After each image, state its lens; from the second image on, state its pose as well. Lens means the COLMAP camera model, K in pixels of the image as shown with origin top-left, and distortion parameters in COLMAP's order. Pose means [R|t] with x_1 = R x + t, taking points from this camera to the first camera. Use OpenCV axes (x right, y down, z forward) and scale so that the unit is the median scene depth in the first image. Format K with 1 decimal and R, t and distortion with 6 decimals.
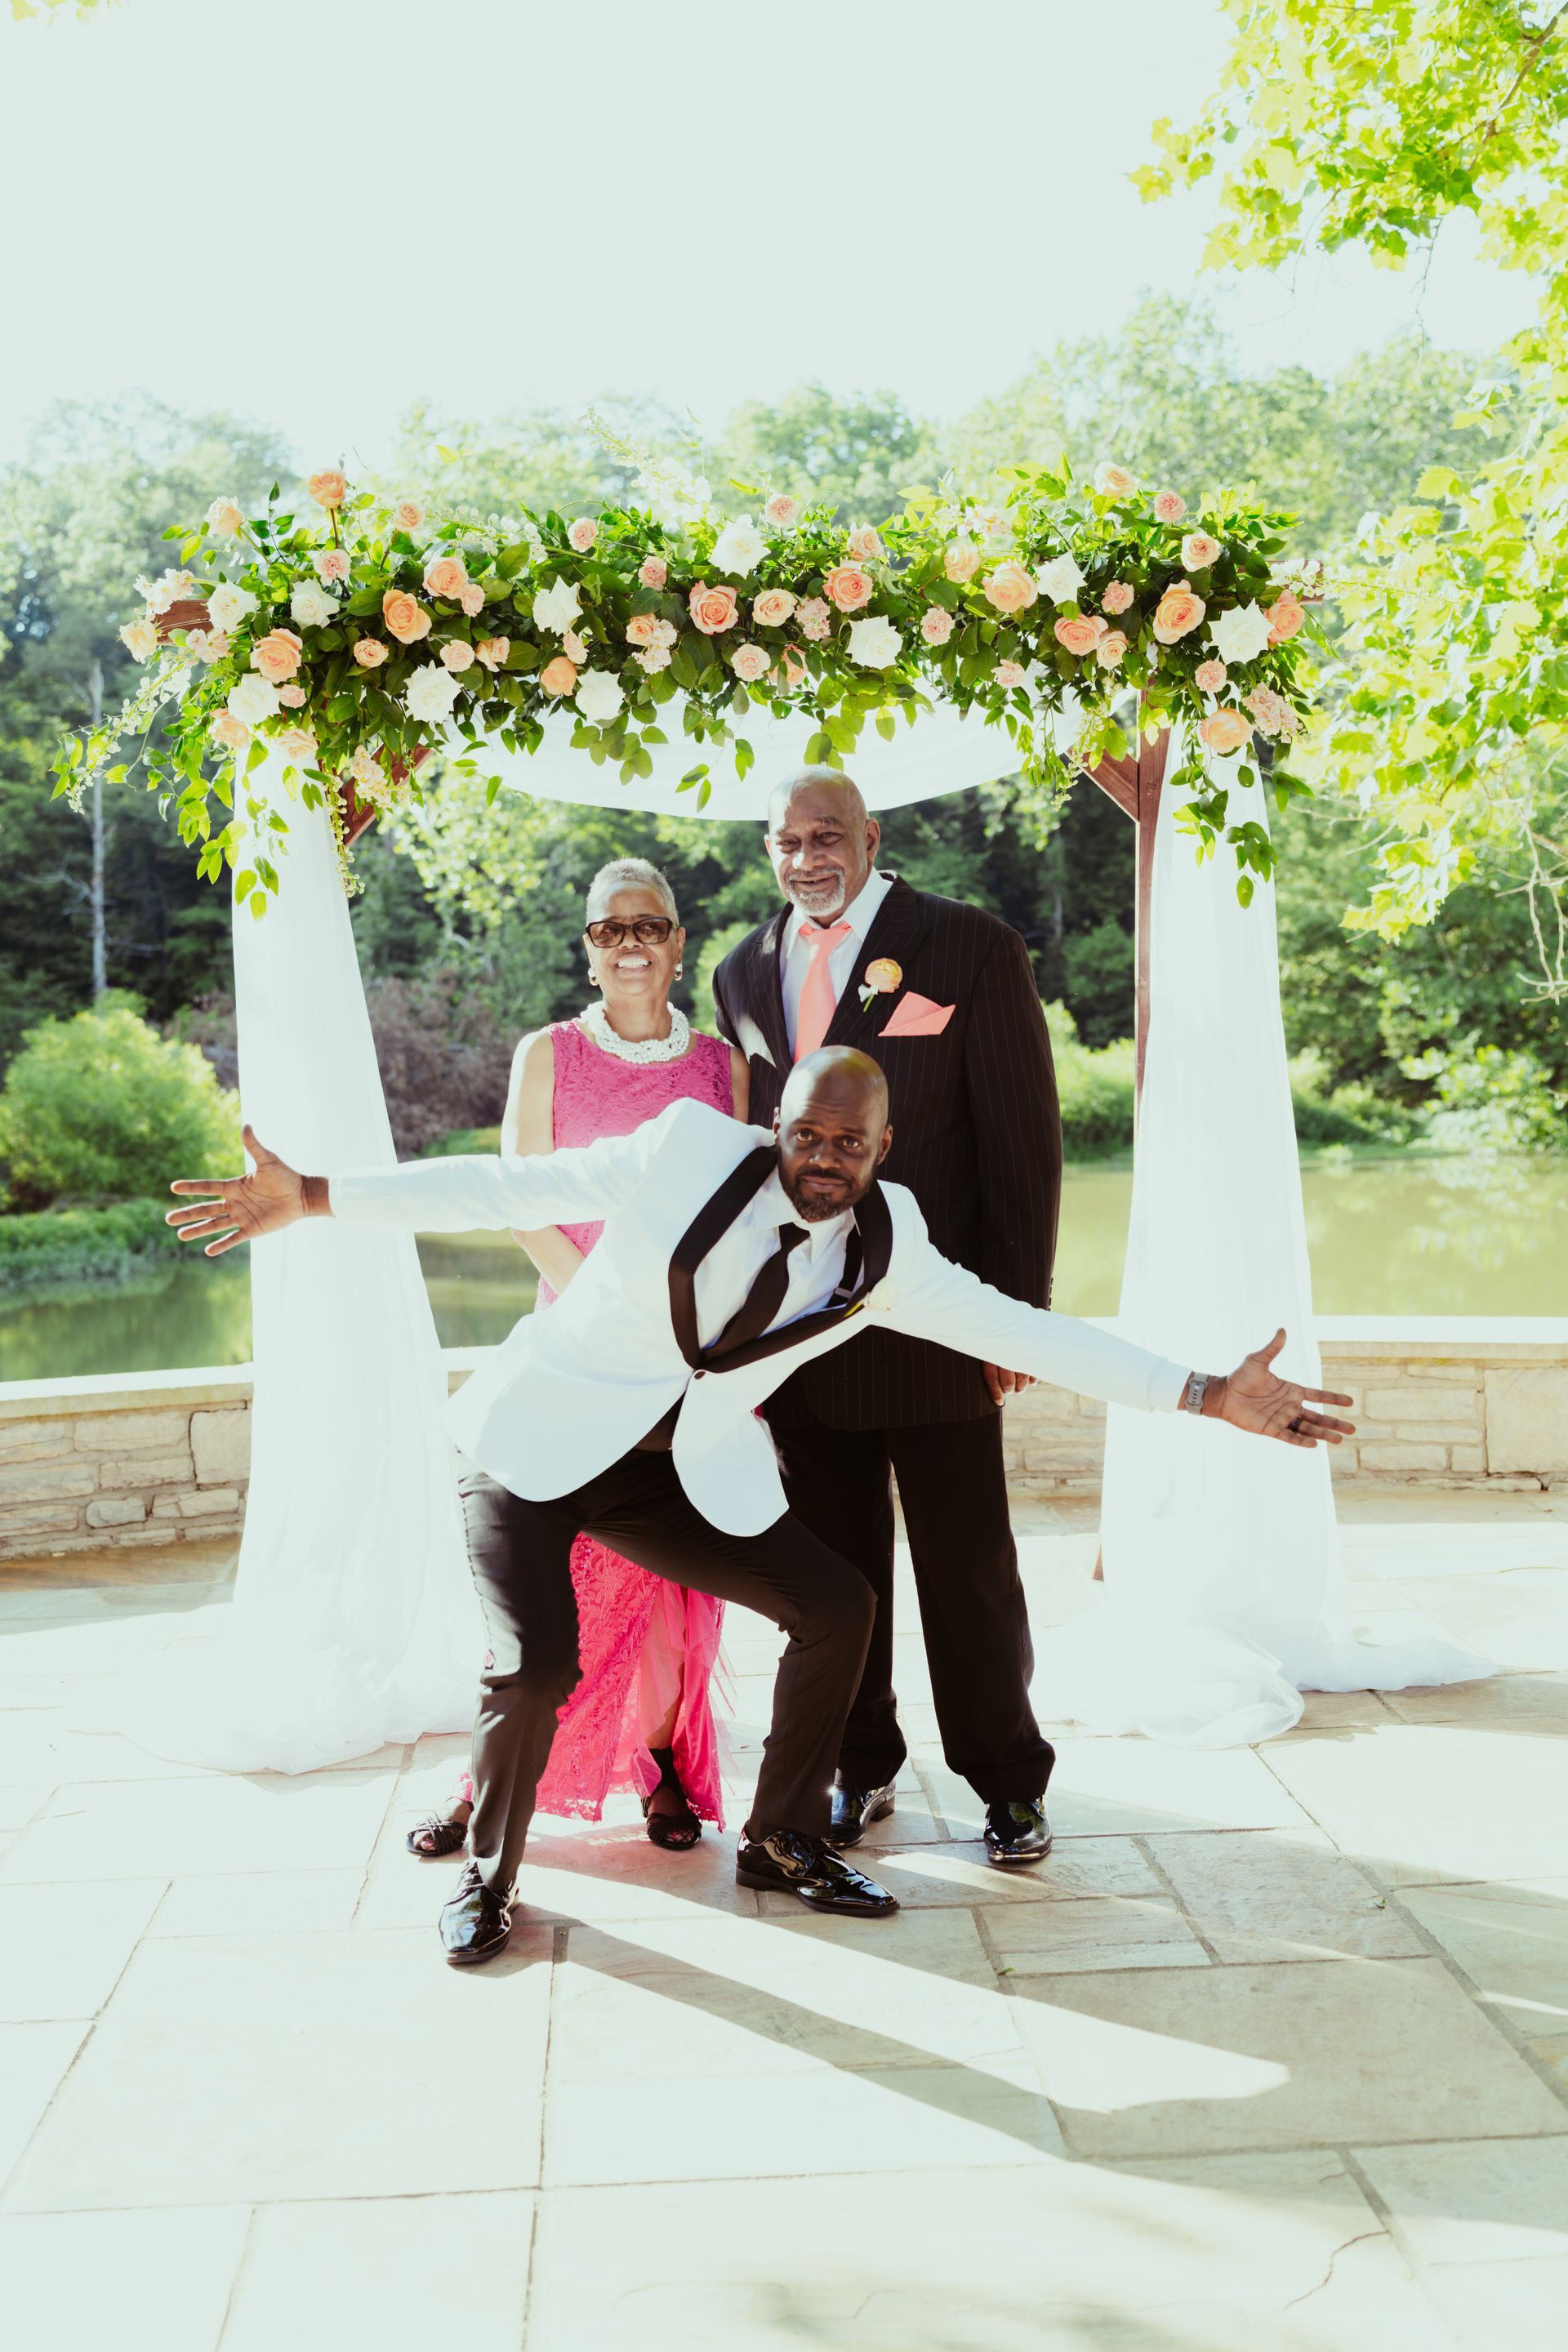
lens RADIAL K [[2411.4, 0, 784.0], [0, 2411.4, 1176.0], [0, 0, 1]] dist [-0.000905, -0.005880]
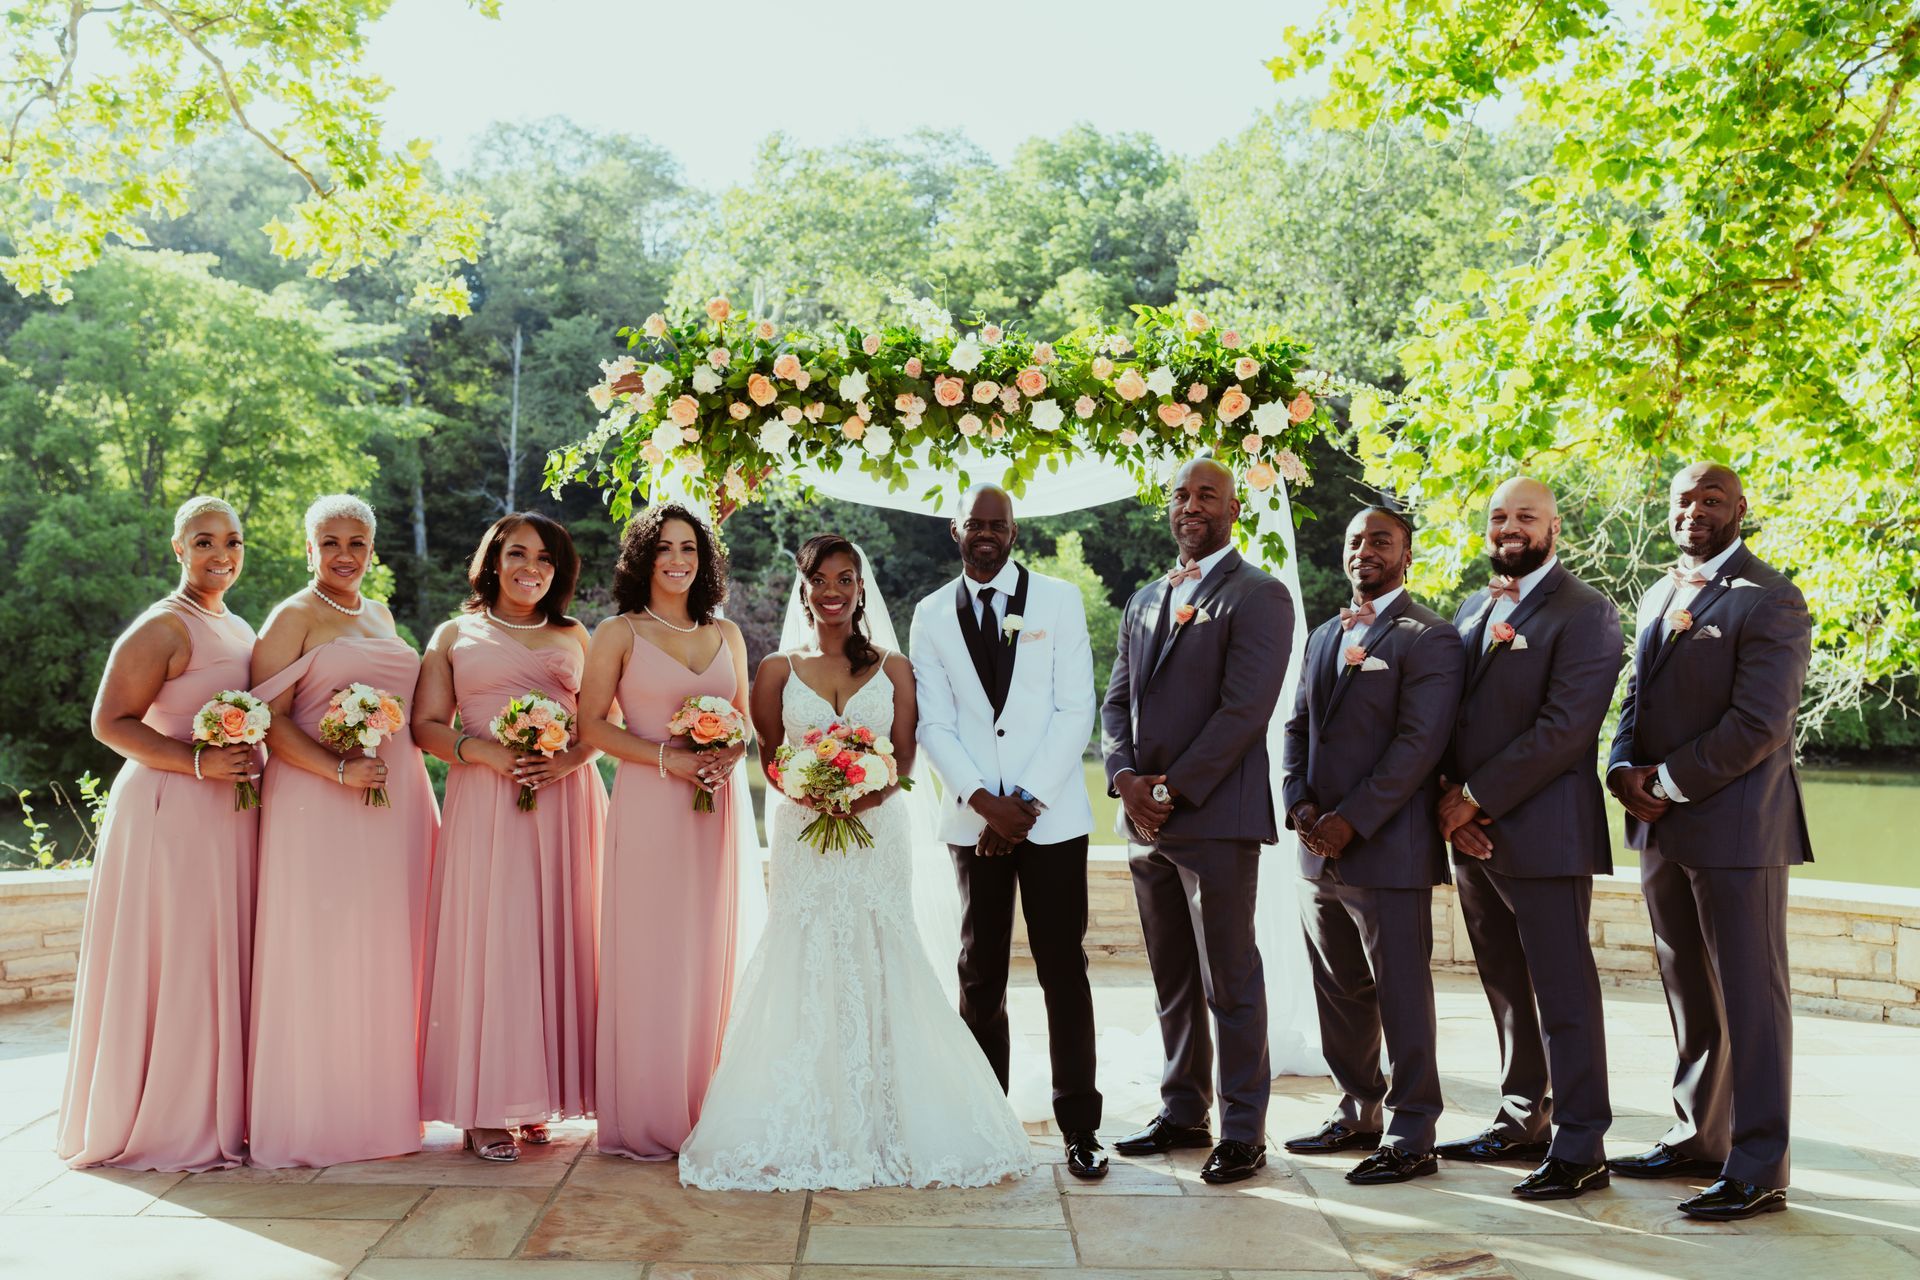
lens RADIAL K [[1968.5, 0, 960.0], [0, 1968.5, 640.0], [0, 0, 1]] dist [-0.000905, -0.005880]
pose [[0.998219, 0.039327, -0.044863, 0.043912], [-0.041748, 0.997647, -0.054385, 0.005465], [0.042619, 0.056161, 0.997512, -0.316614]]
